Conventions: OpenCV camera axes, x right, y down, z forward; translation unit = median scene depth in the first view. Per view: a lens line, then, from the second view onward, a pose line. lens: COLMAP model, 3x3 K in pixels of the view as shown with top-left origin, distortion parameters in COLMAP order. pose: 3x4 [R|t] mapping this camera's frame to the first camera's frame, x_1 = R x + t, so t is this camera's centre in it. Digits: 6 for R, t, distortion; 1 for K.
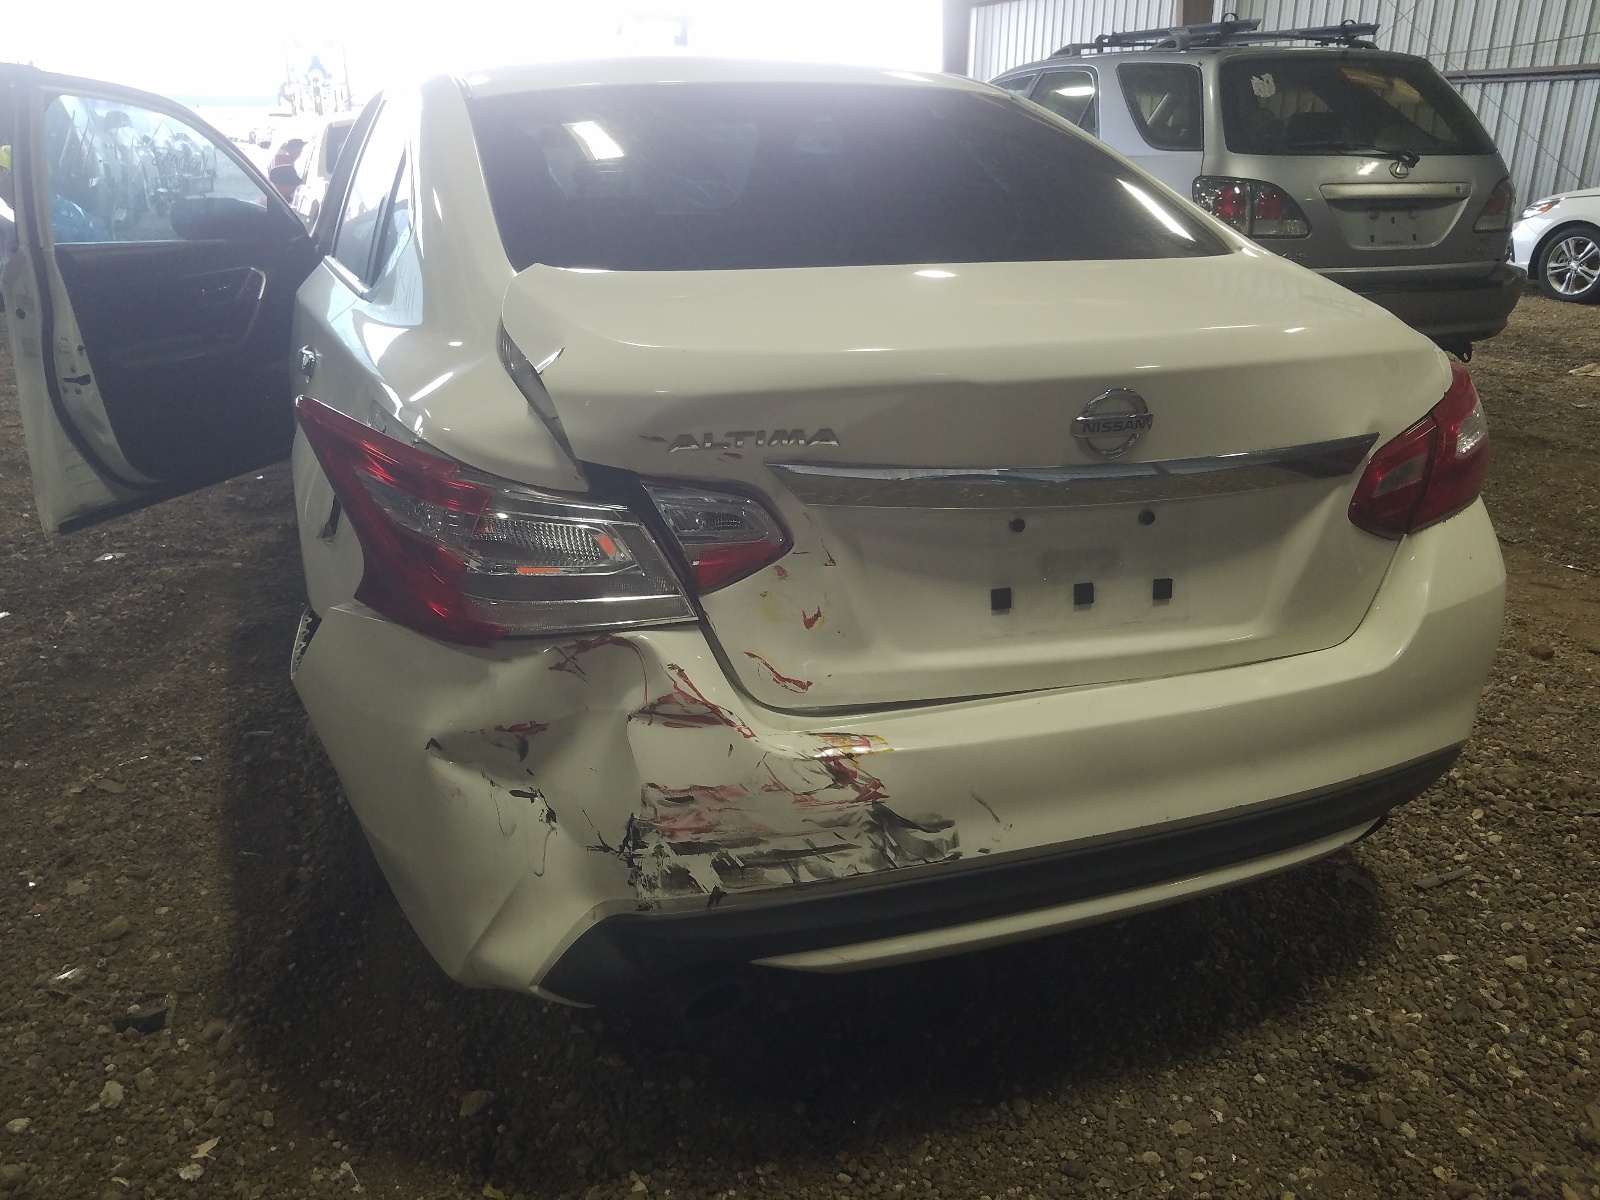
lens RADIAL K [[1209.1, 0, 800.0], [0, 1209.1, 600.0], [0, 0, 1]] dist [-0.000028, -0.003073]
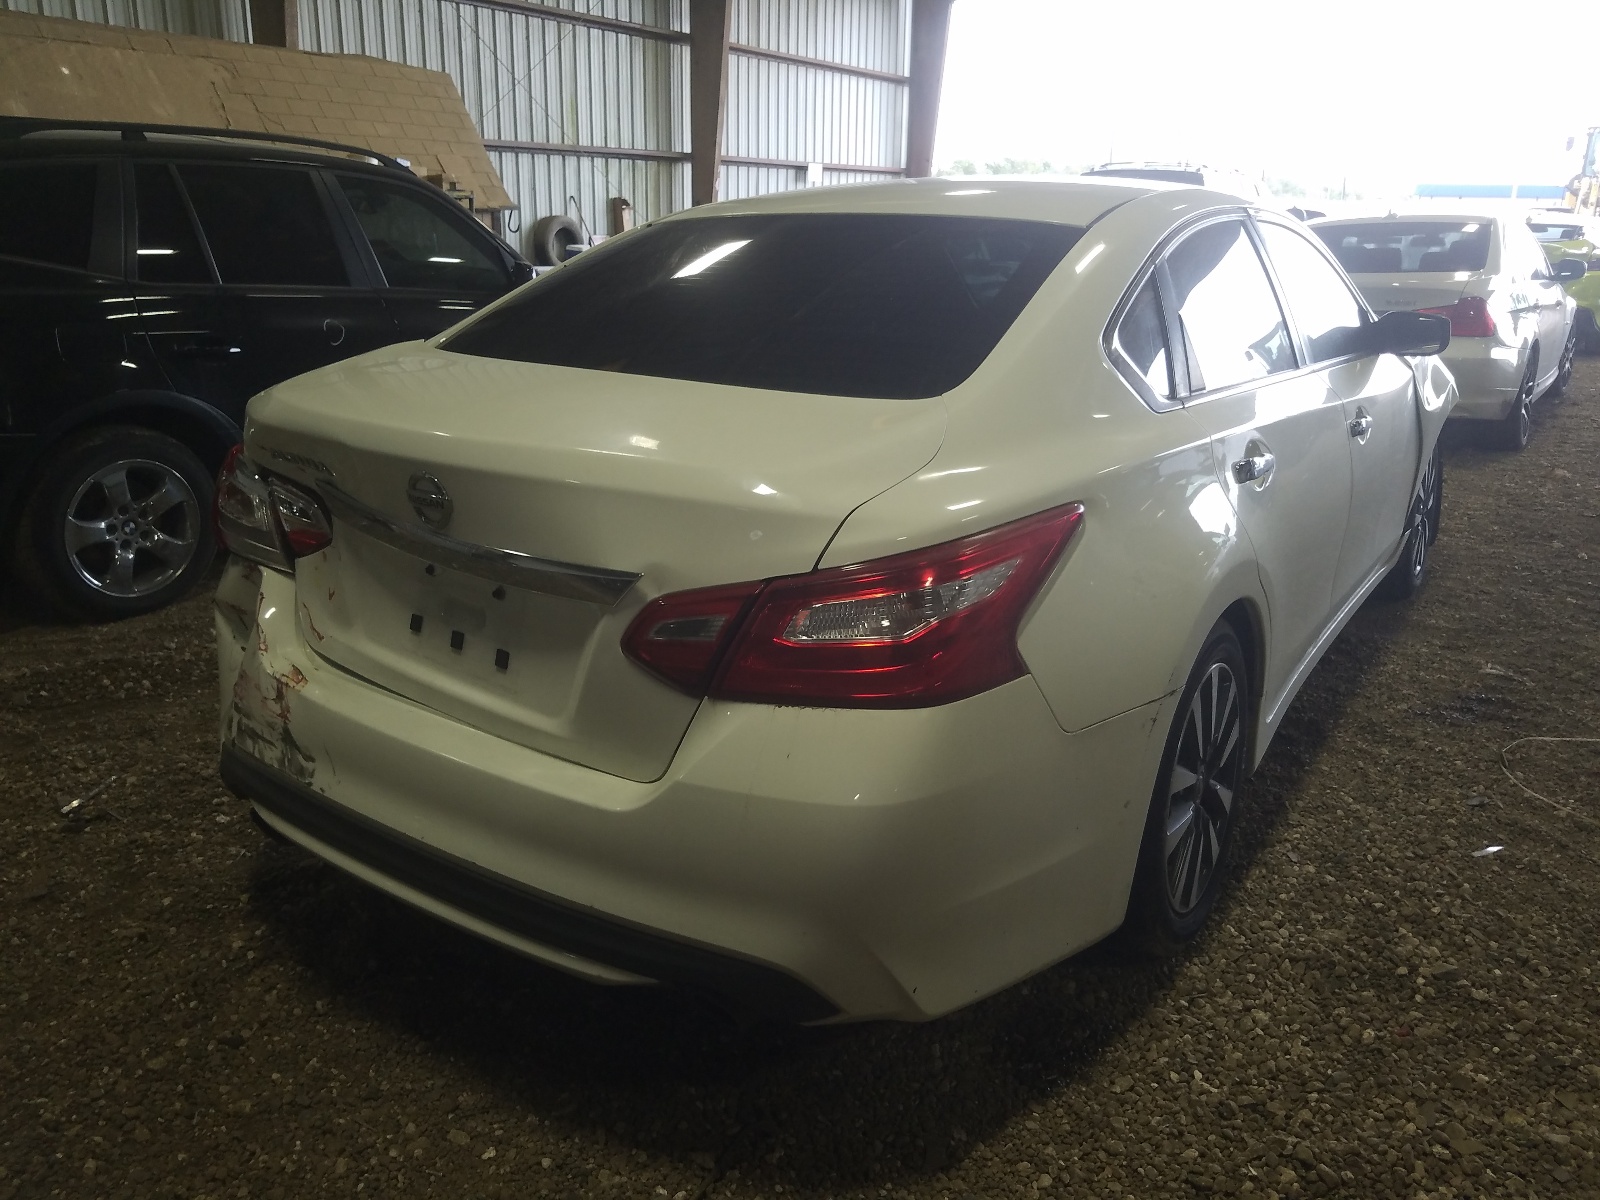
lens RADIAL K [[1166.0, 0, 800.0], [0, 1166.0, 600.0], [0, 0, 1]] dist [-0.001336, -0.001024]
pose [[0.591861, 0.249267, -0.766529, 1.443721], [-0.293940, 0.952240, 0.082698, -0.263110], [0.750533, 0.176368, 0.636863, 0.552855]]
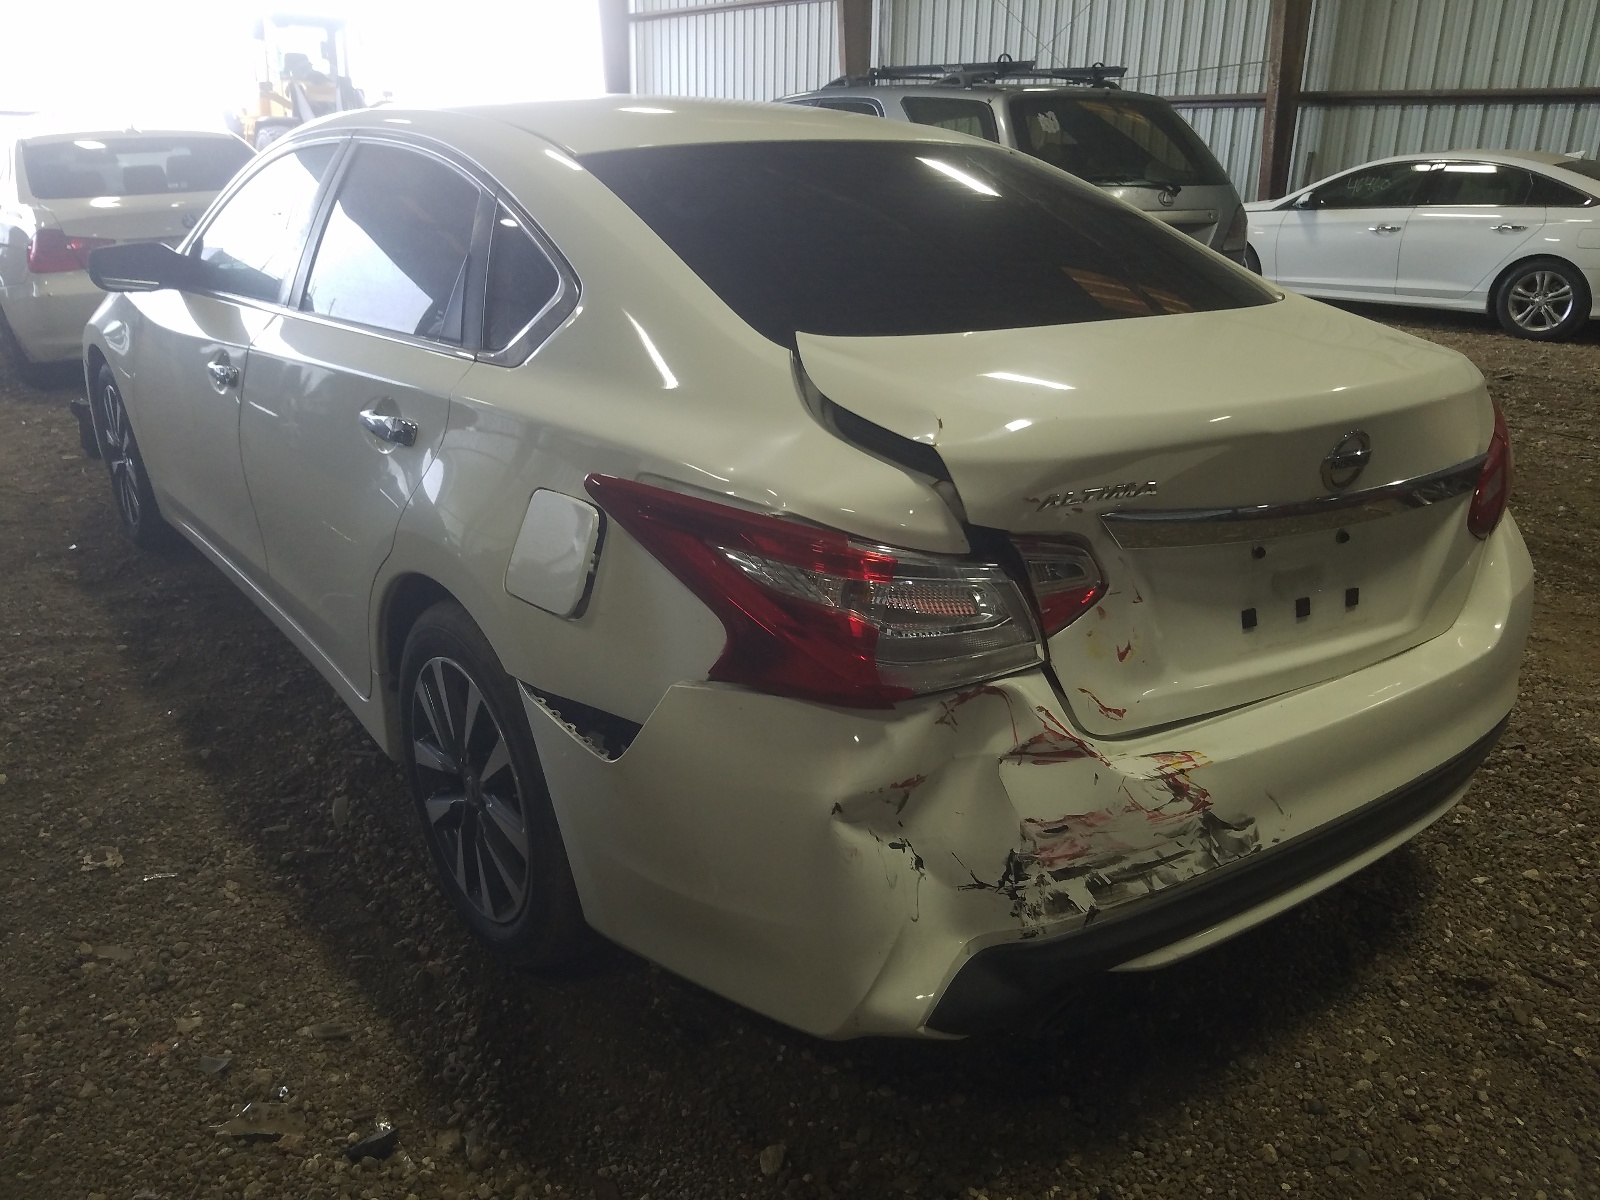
lens RADIAL K [[1209.1, 0, 800.0], [0, 1209.1, 600.0], [0, 0, 1]] dist [-0.000028, -0.003073]
pose [[0.962507, -0.083002, 0.258246, -0.571397], [0.084562, 0.996405, 0.005081, -0.063900], [-0.257739, 0.016948, 0.966066, 0.010591]]
